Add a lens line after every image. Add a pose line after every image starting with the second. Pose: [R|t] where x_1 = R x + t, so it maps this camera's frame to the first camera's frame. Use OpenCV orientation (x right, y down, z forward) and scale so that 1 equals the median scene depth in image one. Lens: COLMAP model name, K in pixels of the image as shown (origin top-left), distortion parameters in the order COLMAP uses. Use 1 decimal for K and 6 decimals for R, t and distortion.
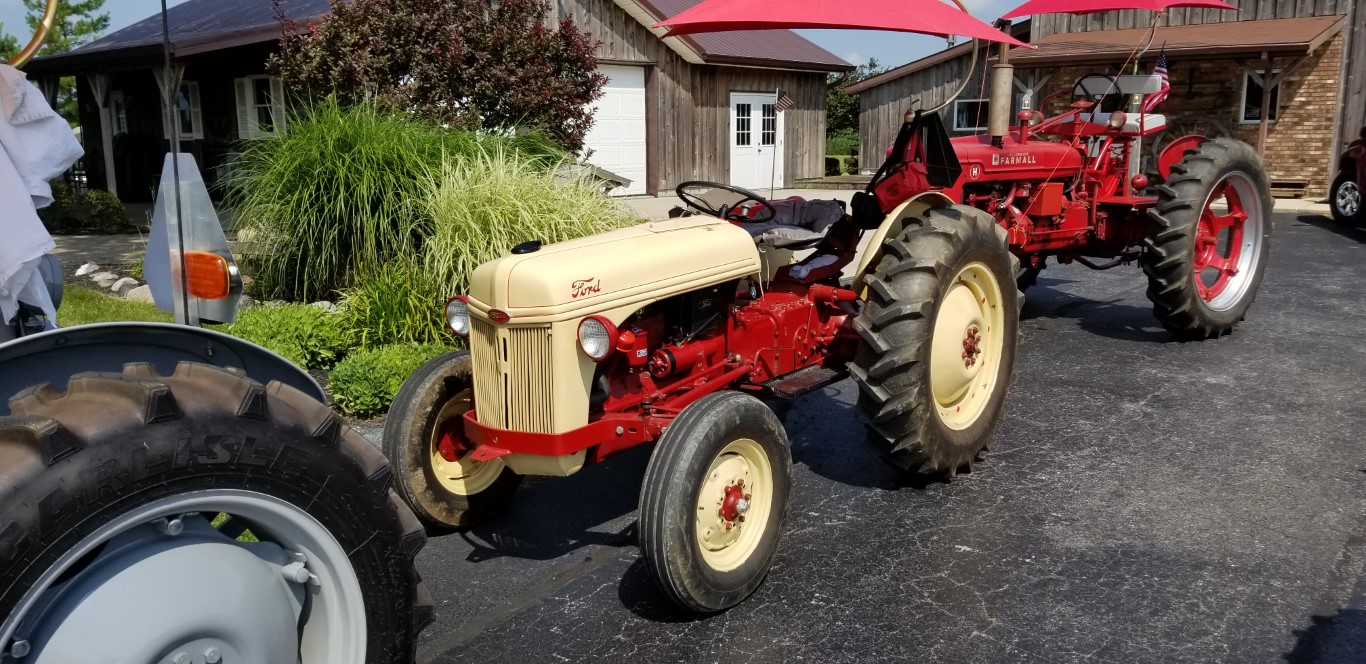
lens RADIAL K [[1066.3, 0, 691.1], [0, 1066.3, 333.6], [0, 0, 1]] dist [0.069916, -0.114775]
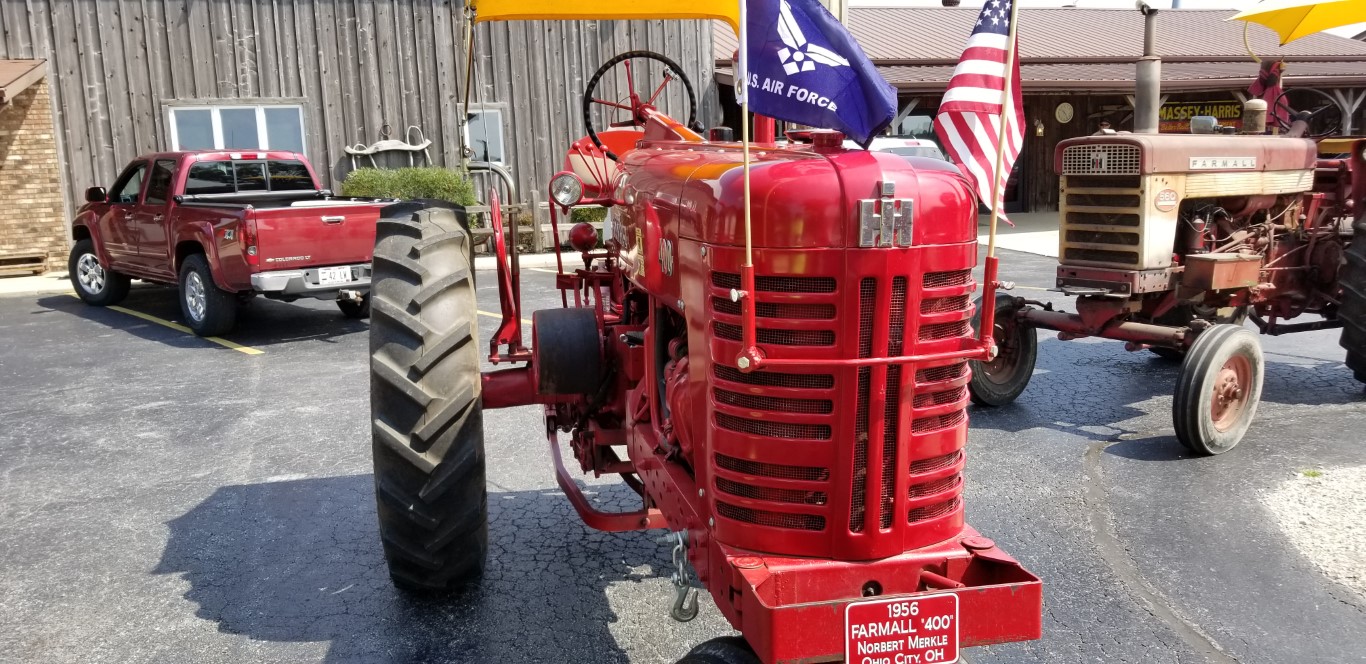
lens RADIAL K [[1068.7, 0, 681.3], [0, 1068.7, 345.5], [0, 0, 1]] dist [0.061640, -0.101133]
pose [[0.515012, -0.157086, 0.842667, 0.129104], [0.193096, 0.979058, 0.064497, -0.035818], [-0.835151, 0.129499, 0.534559, 0.172362]]
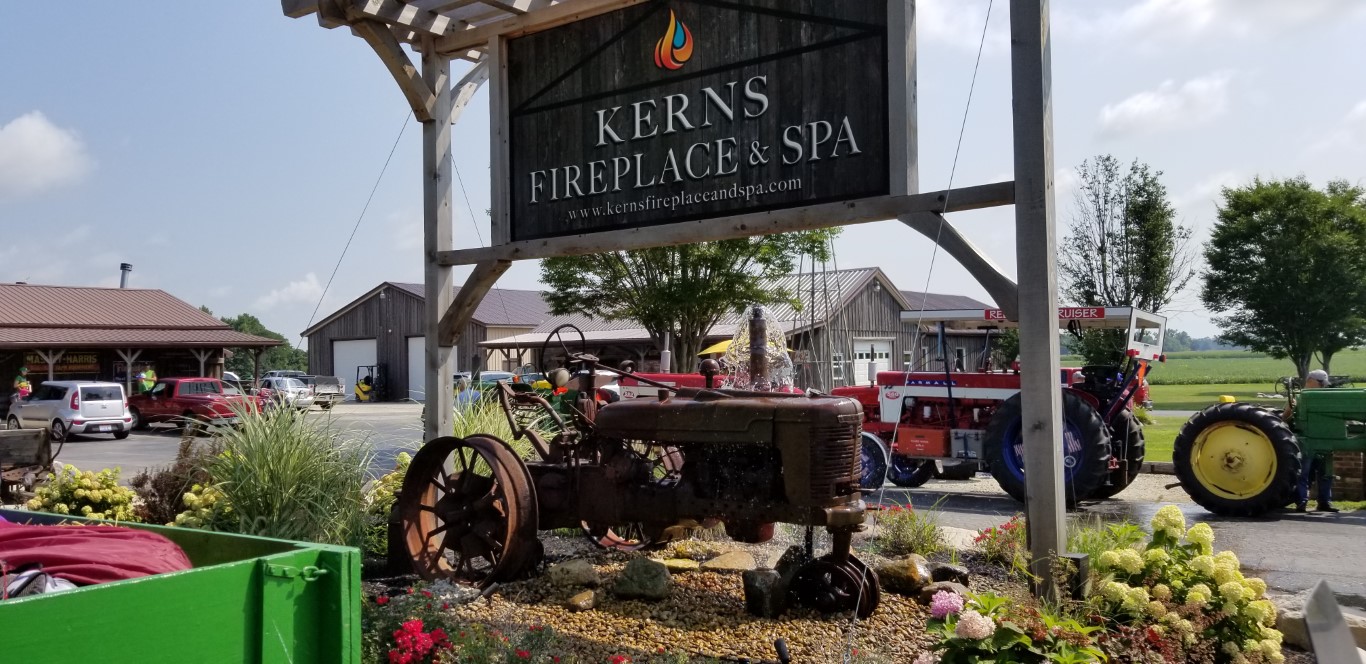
lens RADIAL K [[1060.2, 0, 681.1], [0, 1060.2, 329.5], [0, 0, 1]] dist [0.056383, -0.091924]
pose [[-0.058803, 0.041564, 0.997404, -0.631813], [0.208009, 0.977712, -0.028480, 0.174914], [-0.976358, 0.205795, -0.066138, -0.893249]]
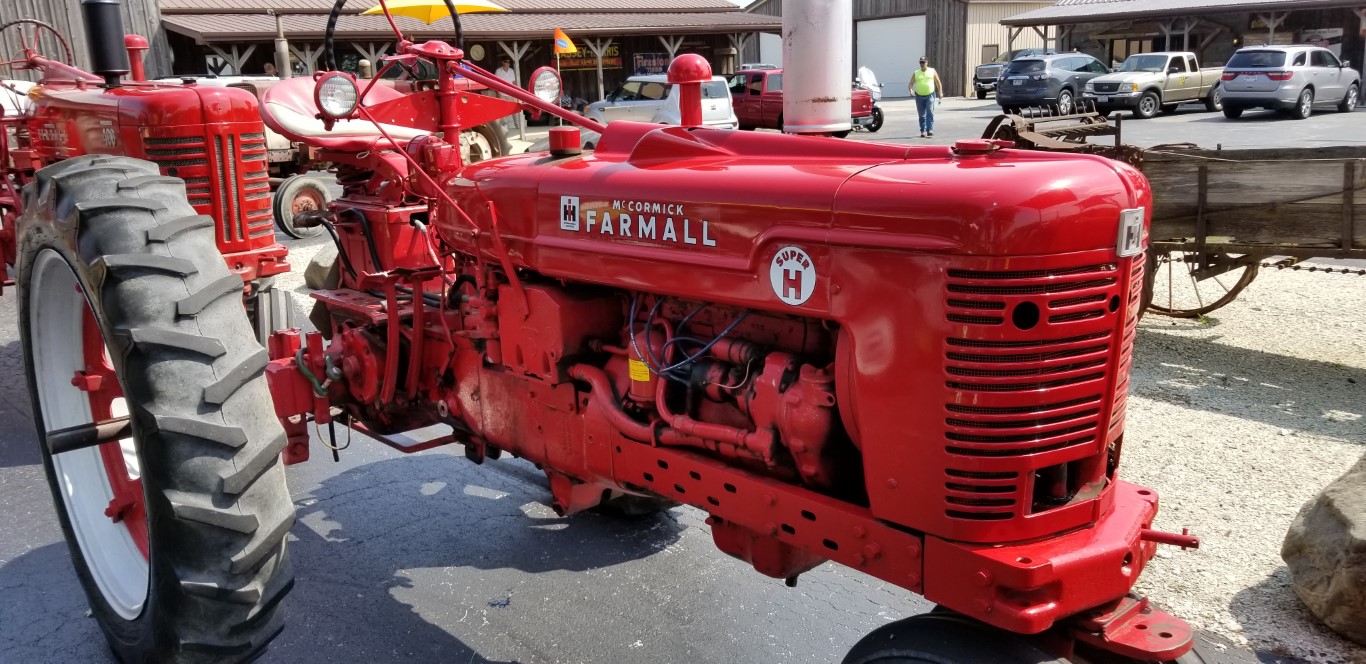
lens RADIAL K [[1068.7, 0, 681.3], [0, 1068.7, 345.5], [0, 0, 1]] dist [0.061640, -0.101133]
pose [[0.192589, -0.244901, 0.950228, -0.185504], [0.229391, 0.952761, 0.199062, 0.048088], [-0.954091, 0.179637, 0.239669, -0.232932]]
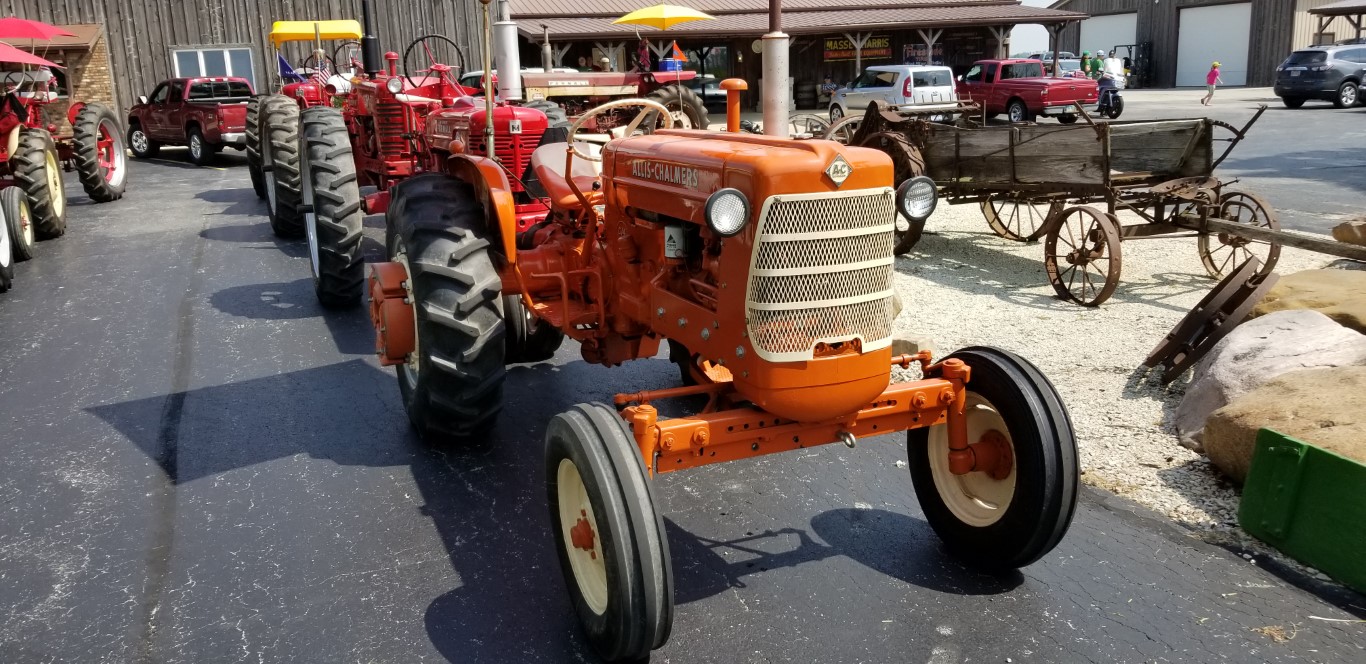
lens RADIAL K [[1069.3, 0, 671.1], [0, 1069.3, 324.3], [0, 0, 1]] dist [0.059007, -0.099345]
pose [[0.510732, -0.209316, 0.833870, -0.394001], [0.200493, 0.972165, 0.121231, 0.105823], [-0.836035, 0.105269, 0.538483, -0.516217]]
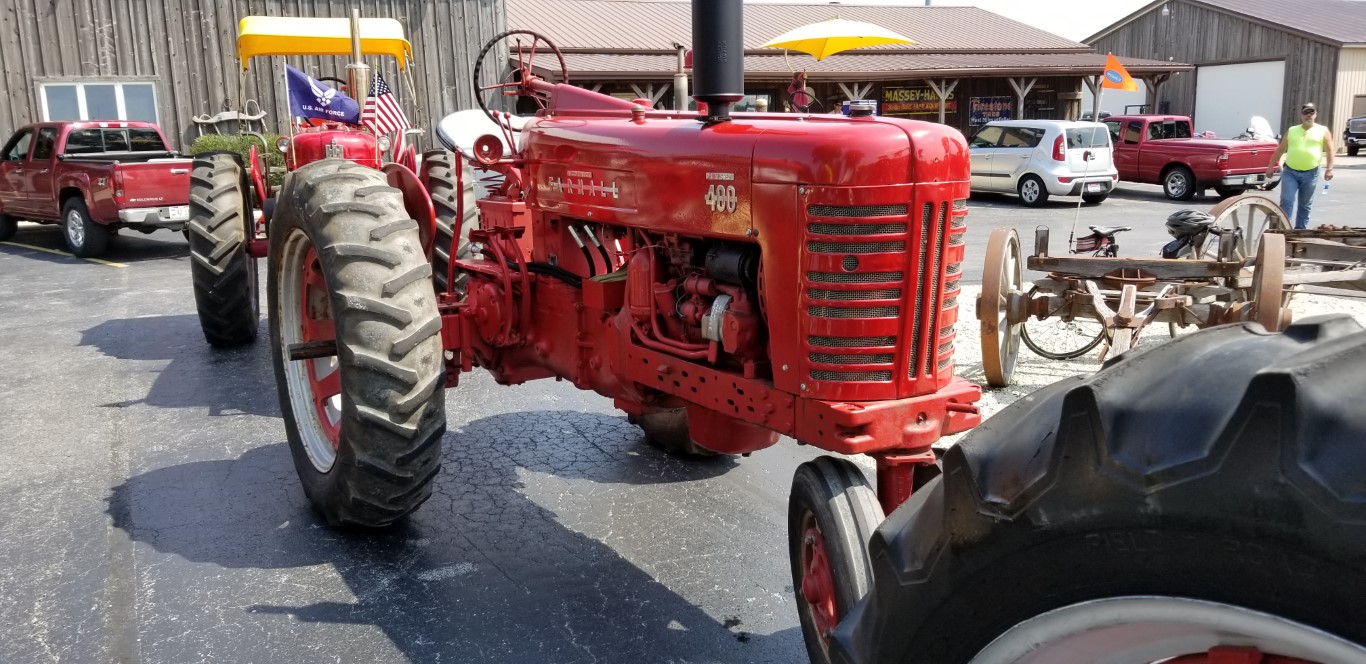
lens RADIAL K [[1072.0, 0, 690.0], [0, 1072.0, 338.1], [0, 0, 1]] dist [0.038315, -0.064084]
pose [[0.411029, -0.181125, 0.893448, -0.083578], [0.196291, 0.974659, 0.107286, 0.015743], [-0.890239, 0.131278, 0.436166, -0.079721]]
